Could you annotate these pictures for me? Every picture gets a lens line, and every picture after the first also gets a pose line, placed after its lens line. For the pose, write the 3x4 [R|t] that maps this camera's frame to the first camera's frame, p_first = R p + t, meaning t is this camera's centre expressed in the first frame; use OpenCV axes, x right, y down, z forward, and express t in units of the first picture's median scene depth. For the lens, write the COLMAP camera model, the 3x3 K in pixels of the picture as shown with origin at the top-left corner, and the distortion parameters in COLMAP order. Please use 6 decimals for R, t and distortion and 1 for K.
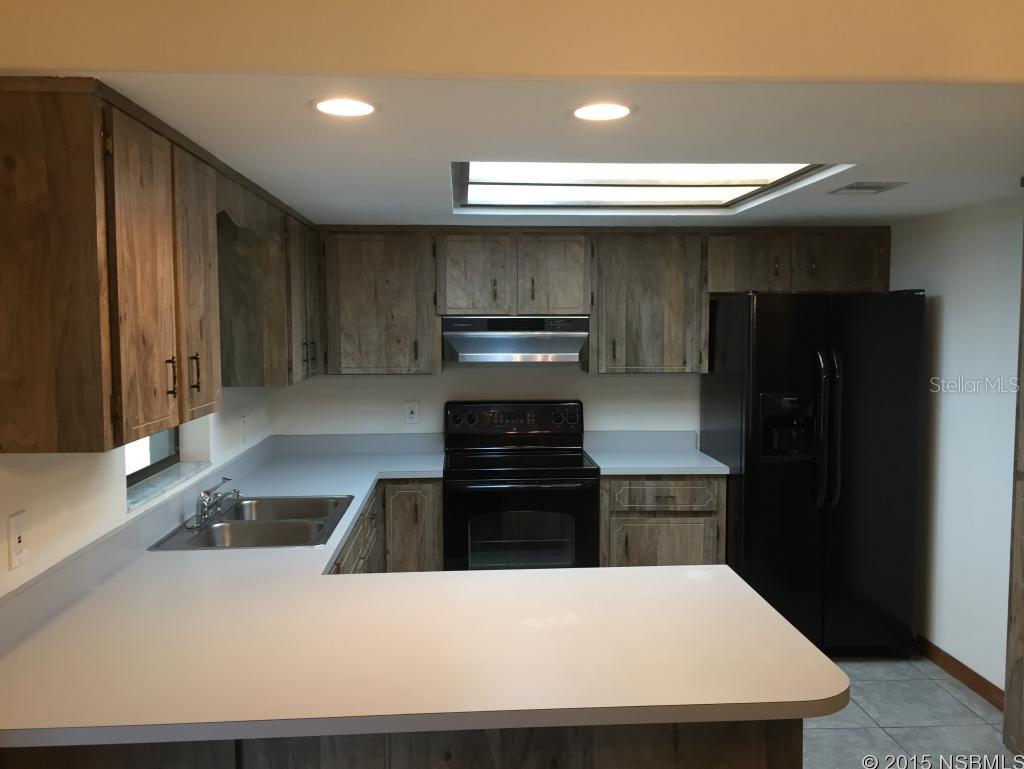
lens RADIAL K [[883.0, 0, 512.0], [0, 883.0, 384.5], [0, 0, 1]] dist [0.081125, -0.096581]
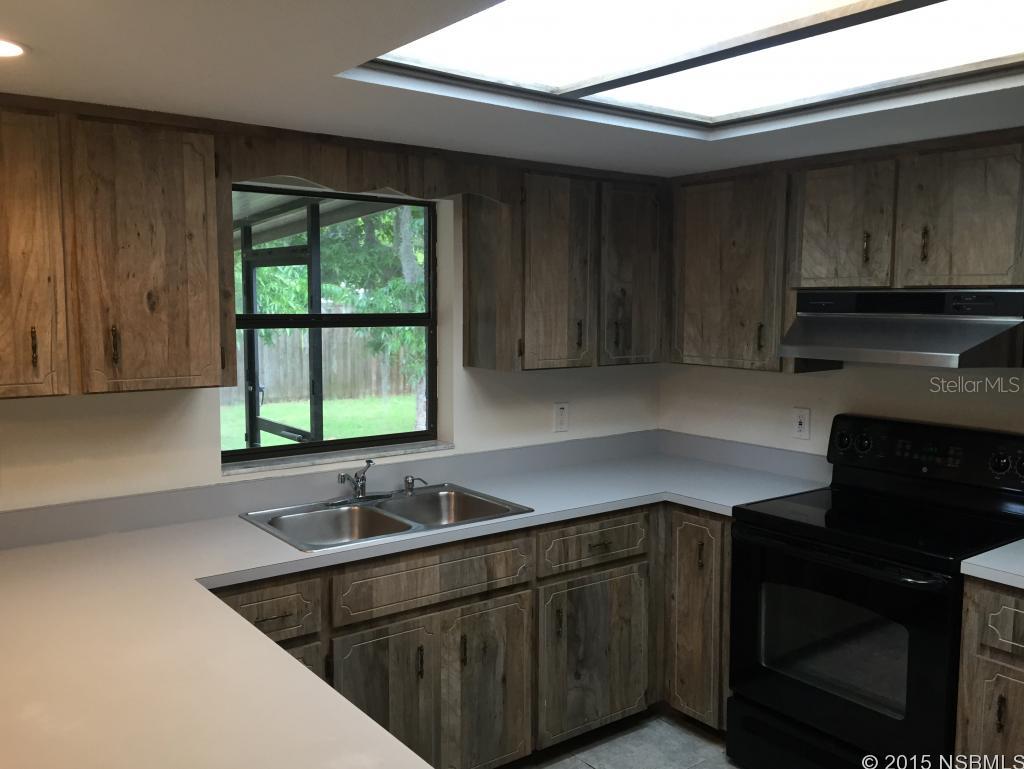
lens RADIAL K [[883.0, 0, 512.0], [0, 883.0, 384.5], [0, 0, 1]] dist [0.081125, -0.096581]
pose [[0.554082, 0.086356, -0.827971, 0.385288], [-0.065683, 0.996039, 0.059929, -0.030524], [0.829867, 0.021178, 0.557560, 0.427174]]
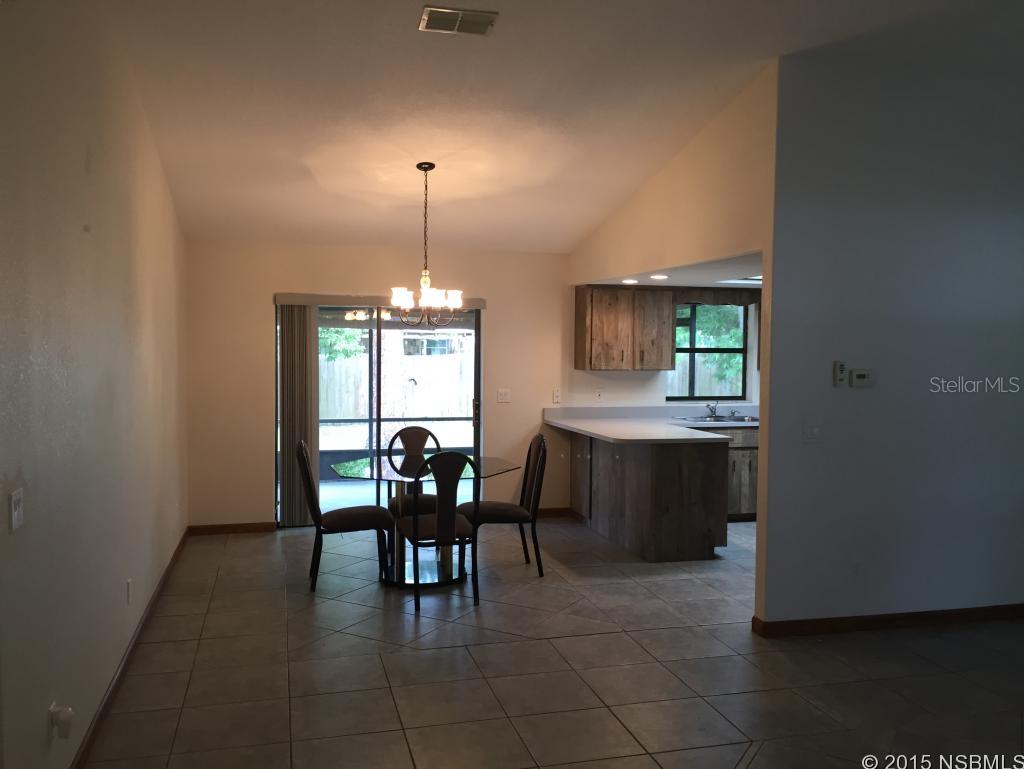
lens RADIAL K [[883.0, 0, 512.0], [0, 883.0, 384.5], [0, 0, 1]] dist [0.081125, -0.096581]
pose [[0.204392, 0.054380, -0.977377, 1.479722], [-0.081514, 0.995933, 0.038366, 0.004099], [0.975489, 0.071828, 0.207993, -0.086936]]
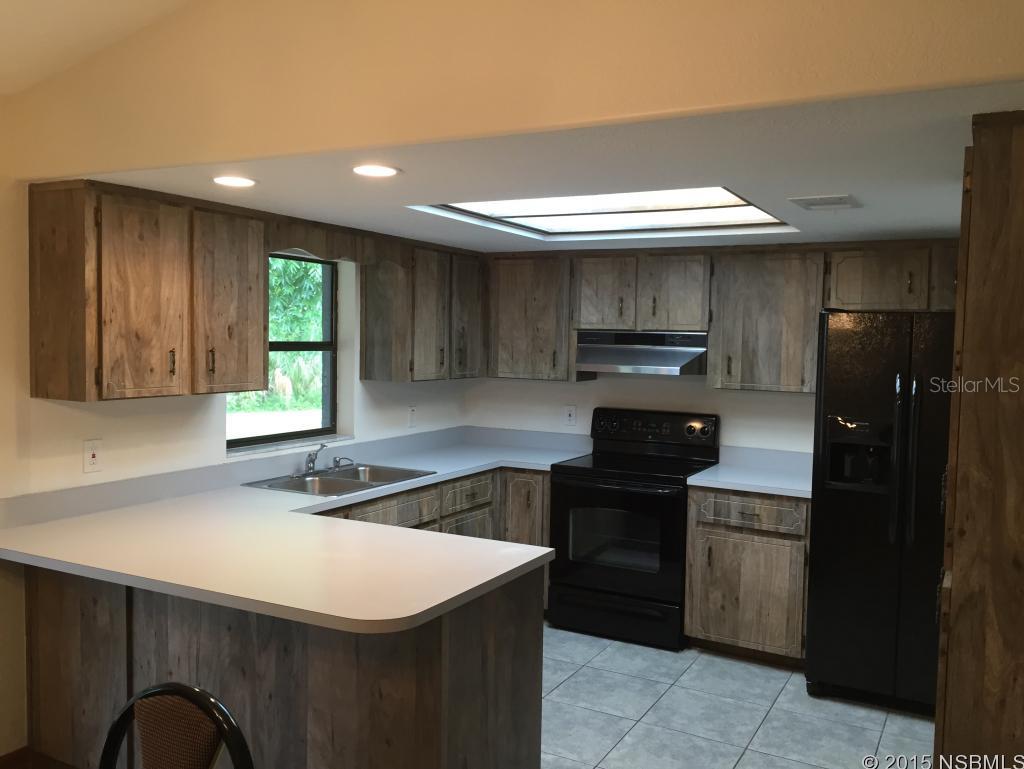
lens RADIAL K [[883.0, 0, 512.0], [0, 883.0, 384.5], [0, 0, 1]] dist [0.081125, -0.096581]
pose [[0.848864, 0.050462, -0.526198, 0.448557], [-0.060935, 0.998138, -0.002581, -0.000114], [0.525088, 0.034254, 0.850358, 0.001063]]
